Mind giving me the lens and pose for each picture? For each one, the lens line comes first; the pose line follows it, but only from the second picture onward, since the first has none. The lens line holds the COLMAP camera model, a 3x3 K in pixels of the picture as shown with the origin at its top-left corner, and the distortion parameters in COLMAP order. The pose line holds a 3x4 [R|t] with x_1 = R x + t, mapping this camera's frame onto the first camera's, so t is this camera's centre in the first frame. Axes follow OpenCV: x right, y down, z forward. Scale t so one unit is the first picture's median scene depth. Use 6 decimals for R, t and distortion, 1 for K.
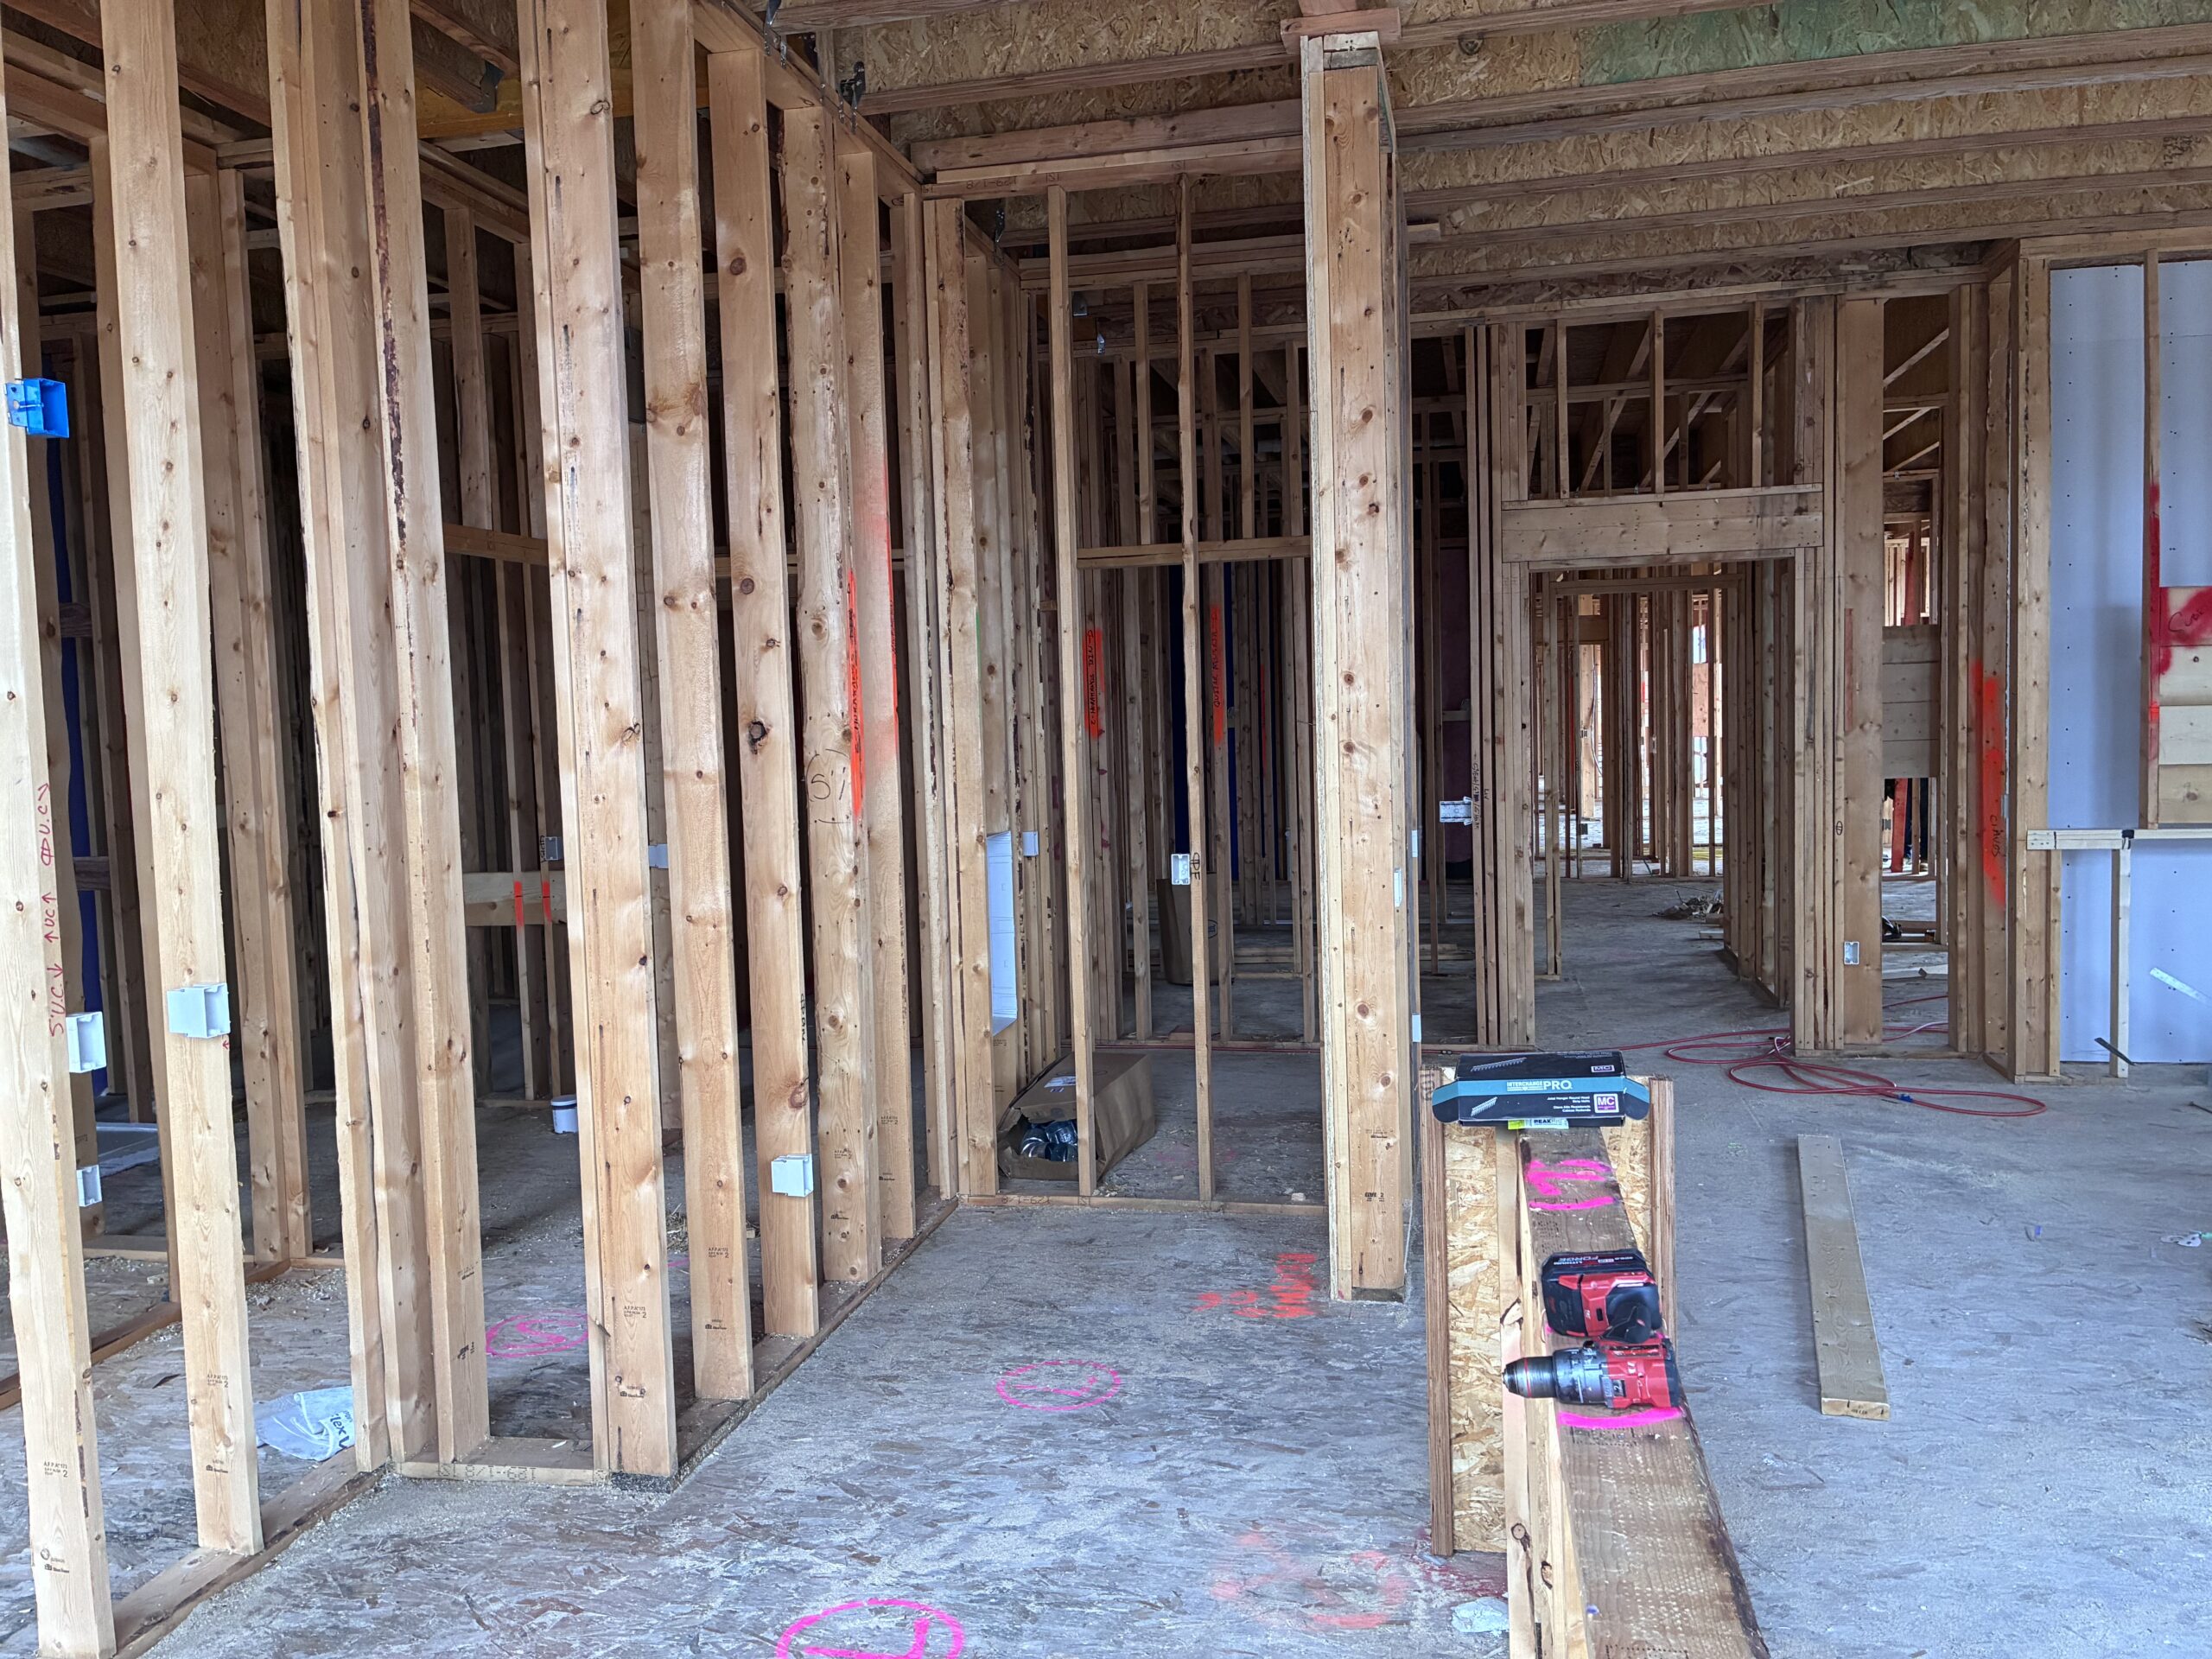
lens RADIAL K [[1662.2, 0, 1106.0], [0, 1662.2, 829.5], [0, 0, 1]] dist [0.039270, -0.070676]
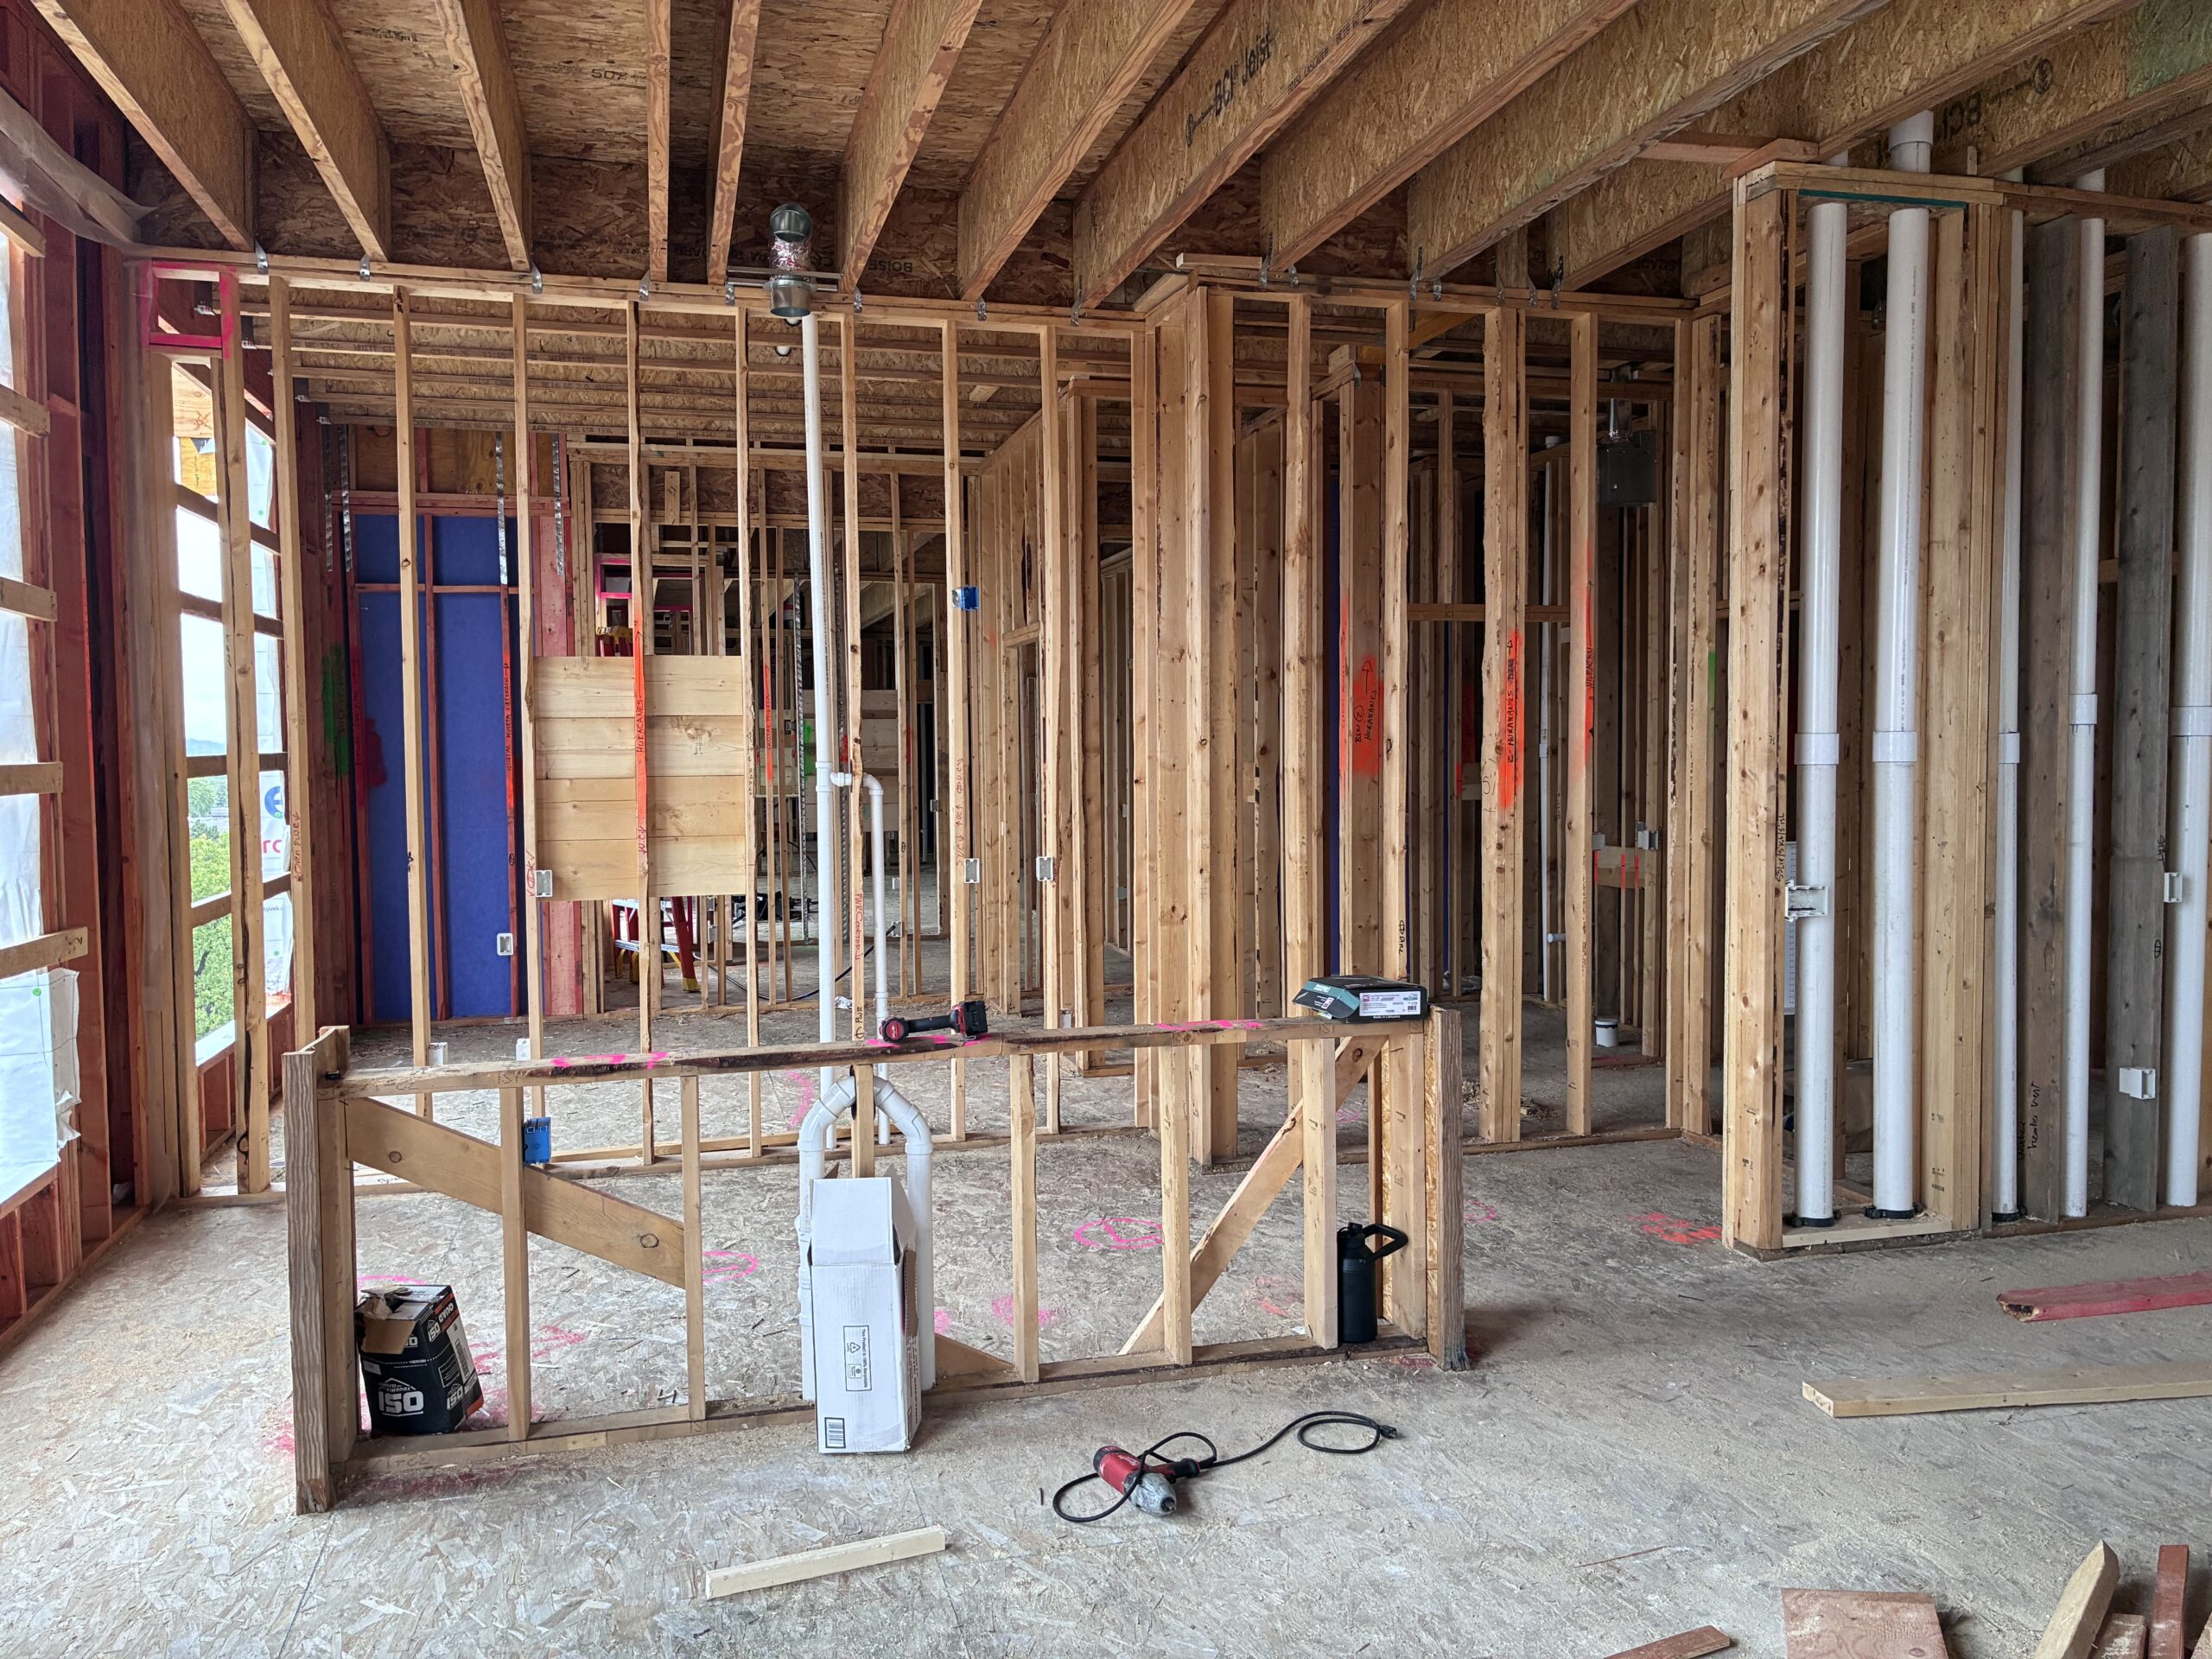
lens RADIAL K [[1662.2, 0, 1106.0], [0, 1662.2, 829.5], [0, 0, 1]] dist [0.039270, -0.070676]
pose [[0.465101, 0.074296, -0.882134, 0.975629], [-0.069356, 0.996467, 0.047358, -0.034713], [0.882536, 0.039155, 0.468611, 0.057813]]
